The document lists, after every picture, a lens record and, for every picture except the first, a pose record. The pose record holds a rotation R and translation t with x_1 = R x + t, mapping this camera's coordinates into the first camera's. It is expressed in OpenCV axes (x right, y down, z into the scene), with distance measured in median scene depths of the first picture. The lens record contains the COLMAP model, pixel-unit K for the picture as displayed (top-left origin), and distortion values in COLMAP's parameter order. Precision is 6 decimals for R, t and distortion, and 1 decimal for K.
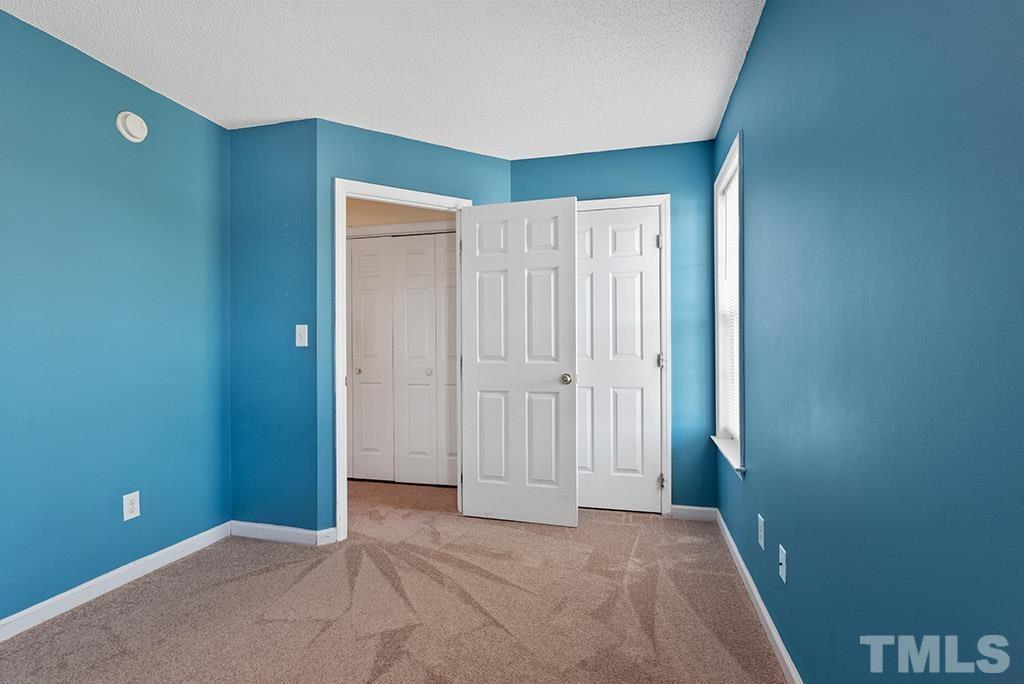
lens RADIAL K [[495.9, 0, 512.0], [0, 495.9, 342.0], [0, 0, 1]] dist [0.000849, -0.000336]
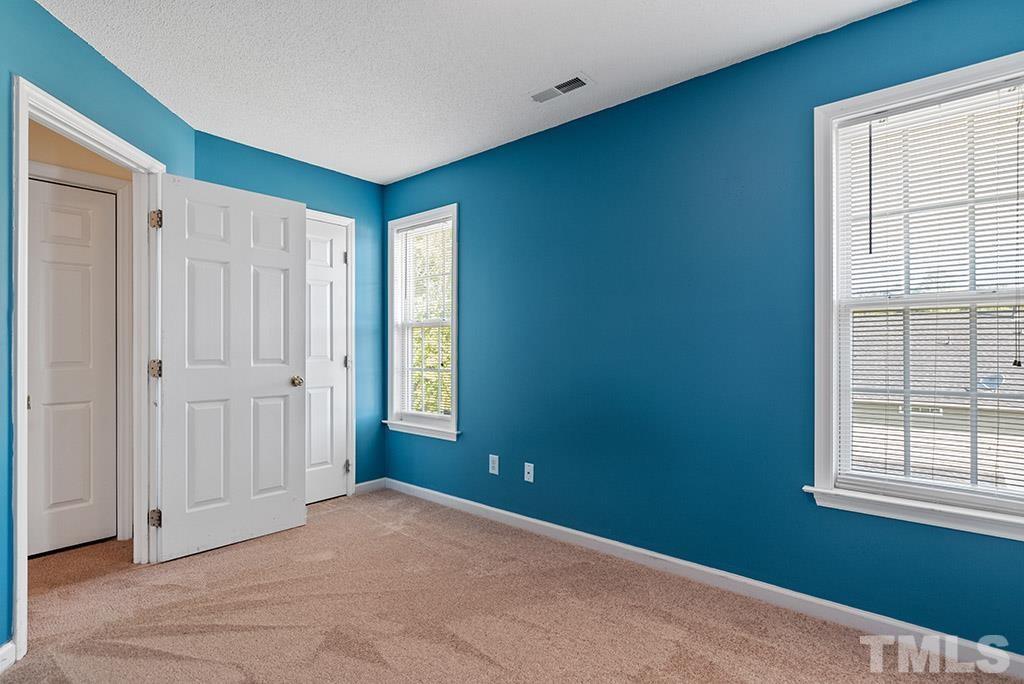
lens RADIAL K [[495.9, 0, 512.0], [0, 495.9, 342.0], [0, 0, 1]] dist [0.000849, -0.000336]
pose [[0.440963, 0.016532, 0.897373, -0.586496], [-0.007918, 0.999863, -0.014529, 0.006062], [-0.897490, -0.000699, 0.441034, 0.154747]]
